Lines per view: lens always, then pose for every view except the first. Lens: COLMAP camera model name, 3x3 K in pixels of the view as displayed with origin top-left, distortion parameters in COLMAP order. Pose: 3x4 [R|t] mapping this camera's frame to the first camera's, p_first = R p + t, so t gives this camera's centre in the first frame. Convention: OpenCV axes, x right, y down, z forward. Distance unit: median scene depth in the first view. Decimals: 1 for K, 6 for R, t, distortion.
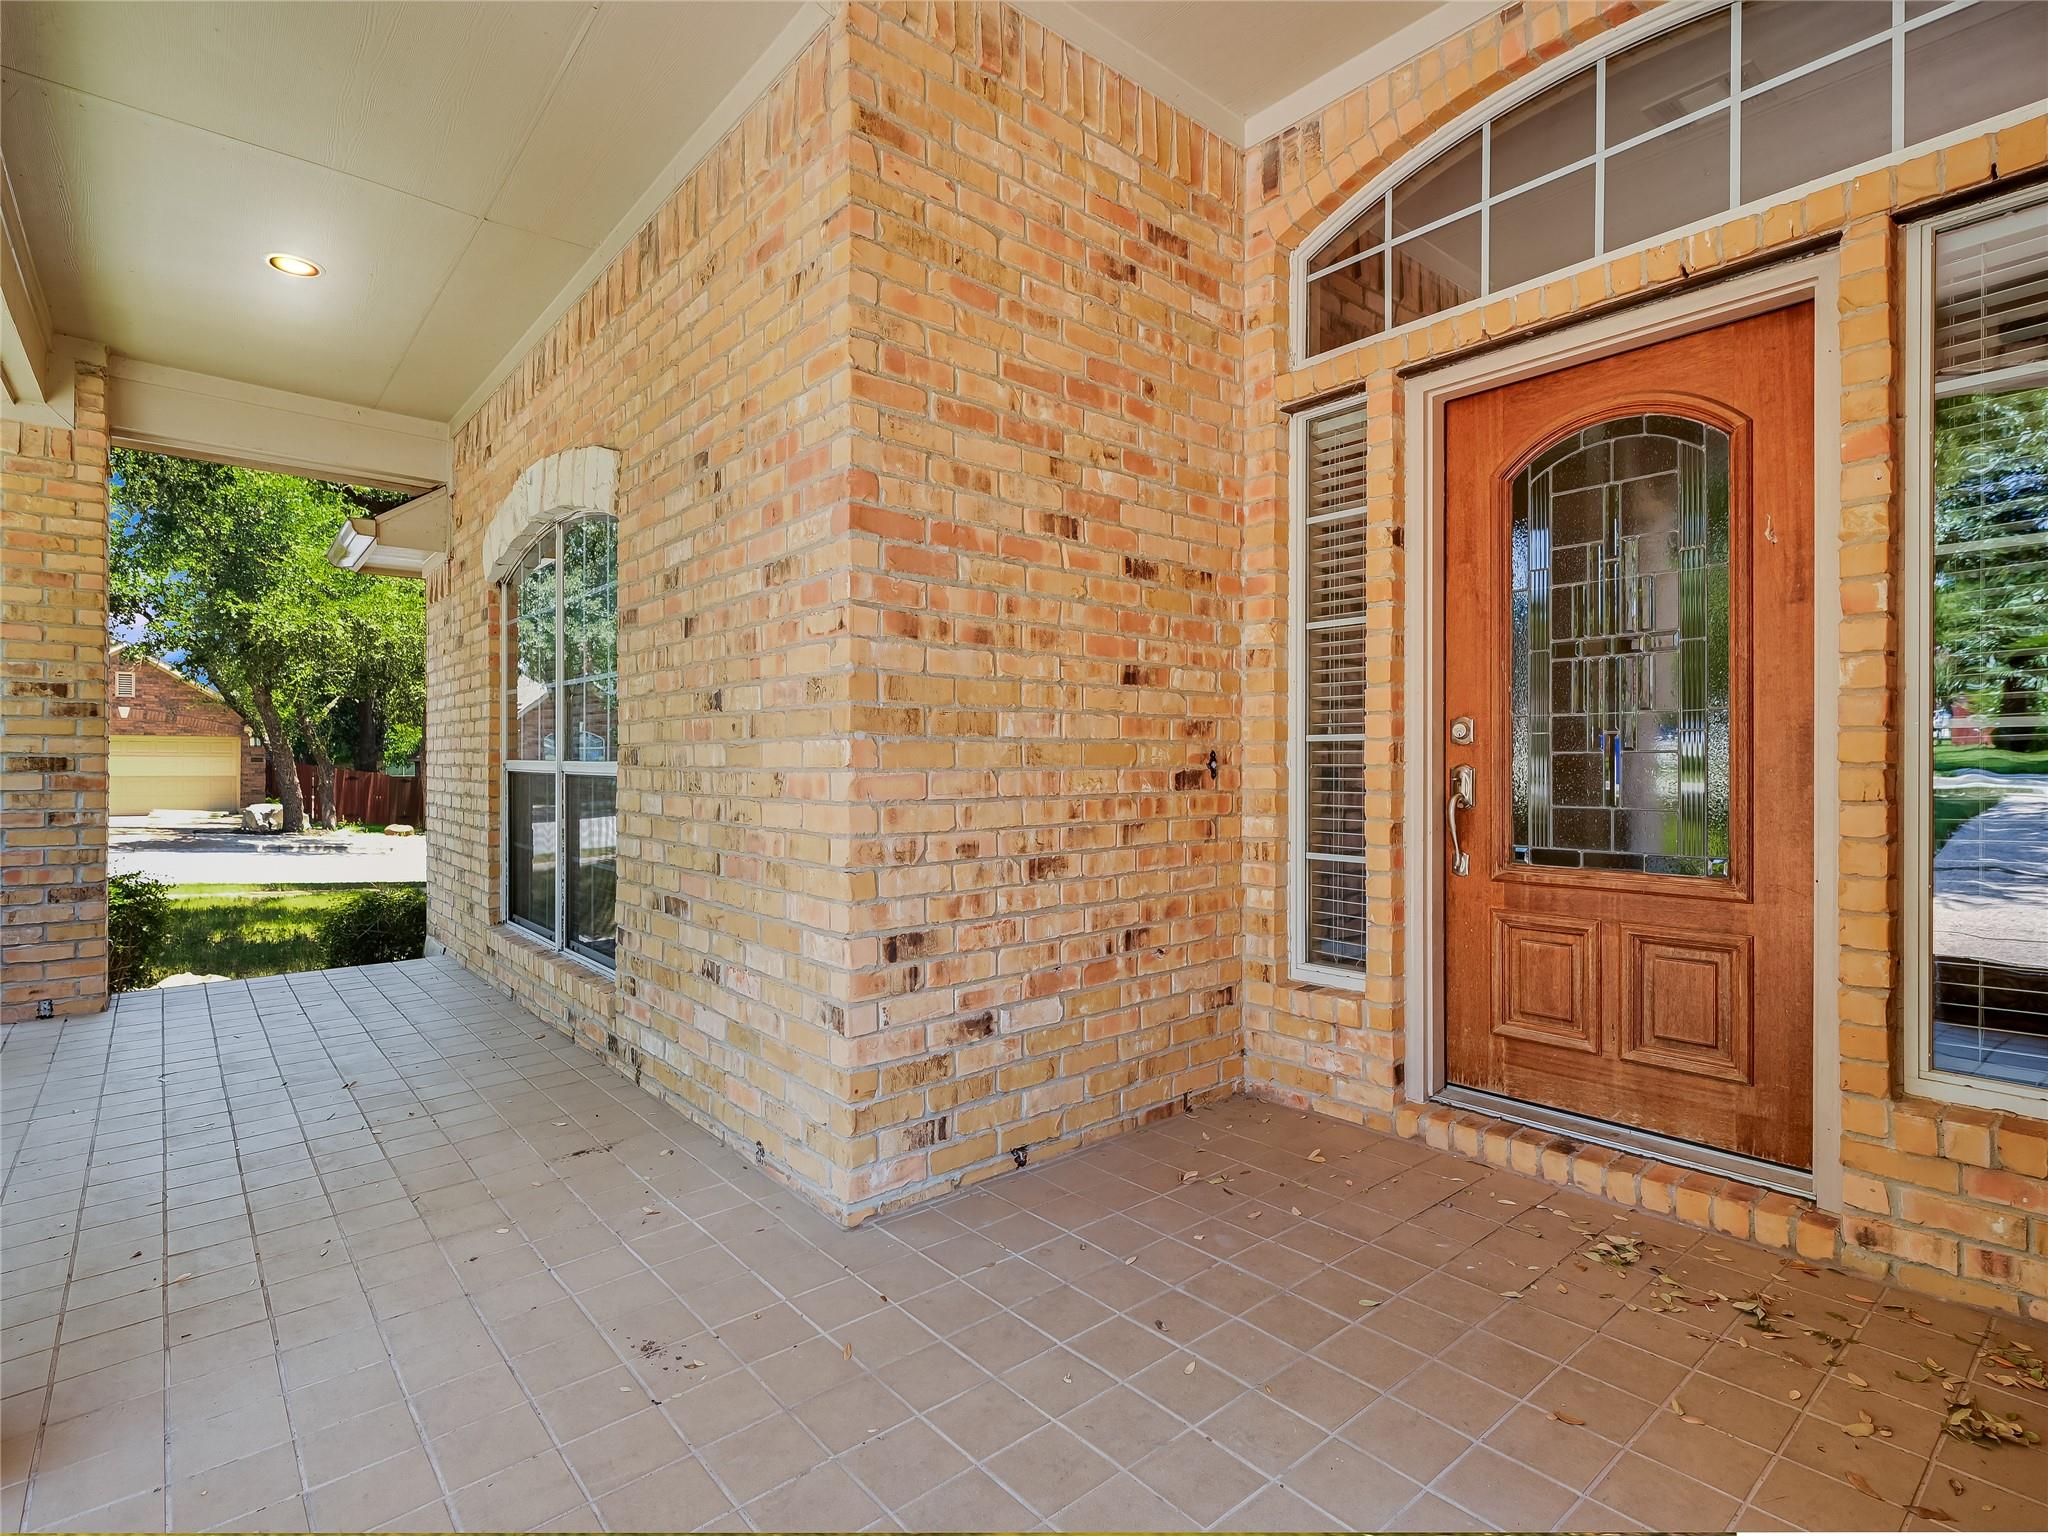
lens RADIAL K [[1020.1, 0, 1024.0], [0, 1020.1, 768.0], [0, 0, 1]] dist [-0.003045, 0.001008]
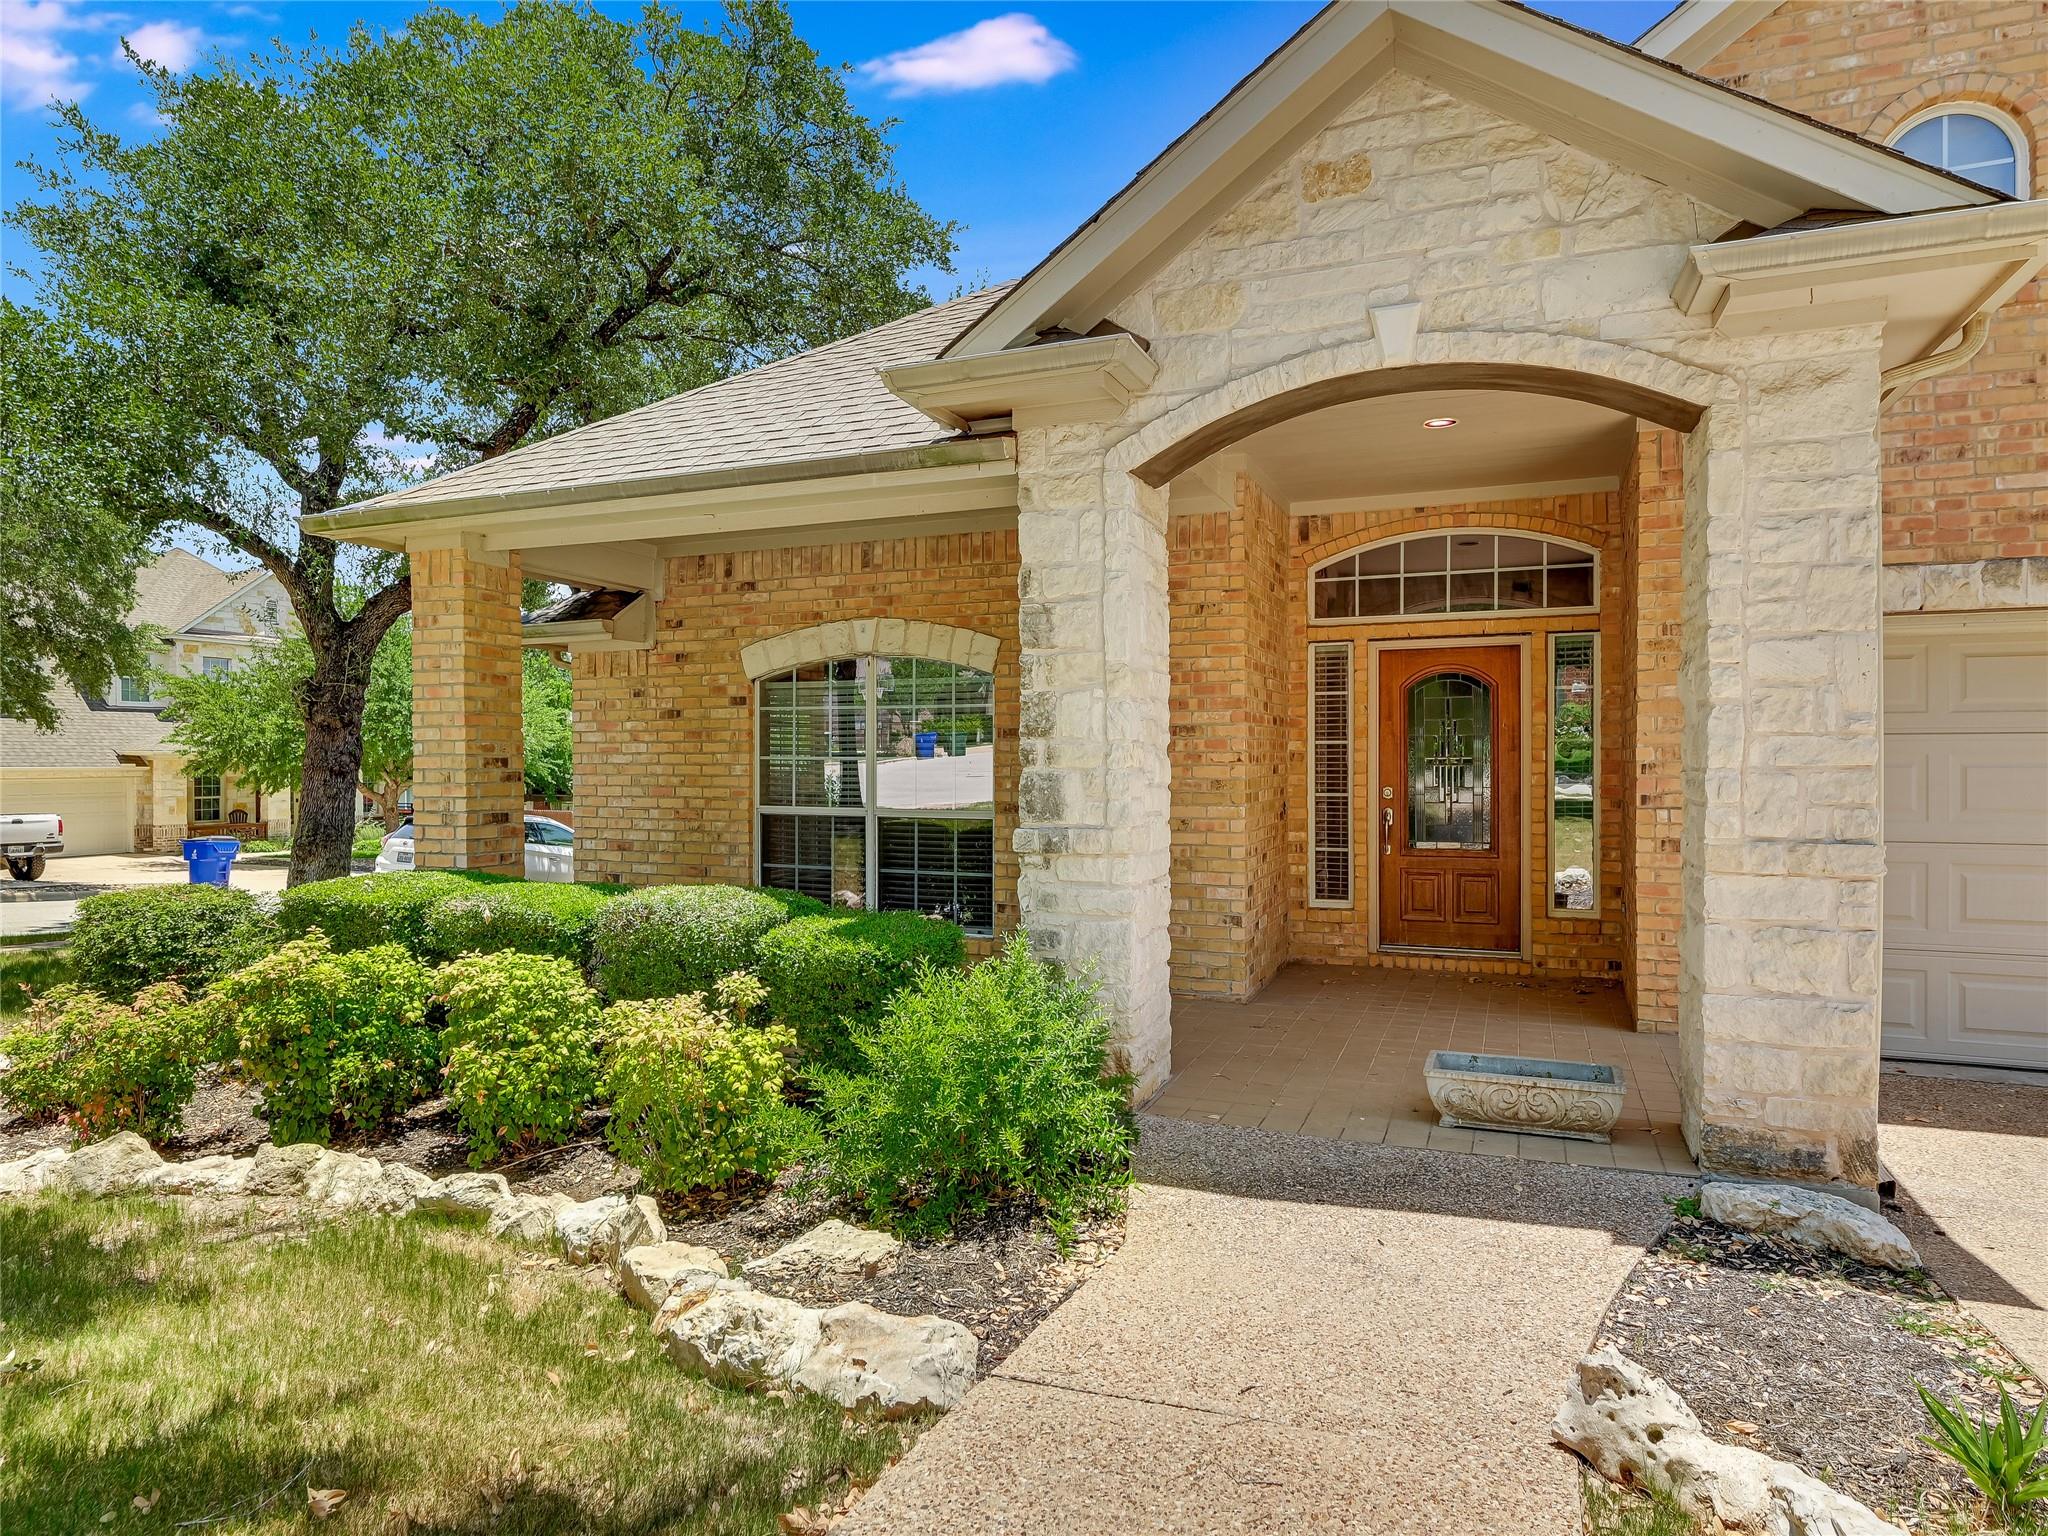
lens RADIAL K [[1213.4, 0, 1024.0], [0, 1213.4, 768.0], [0, 0, 1]] dist [-0.005408, 0.000815]
pose [[0.887350, -0.006333, 0.461053, -1.663450], [0.003936, 0.999973, 0.006159, -0.118405], [-0.461079, -0.003650, 0.887351, -1.134833]]
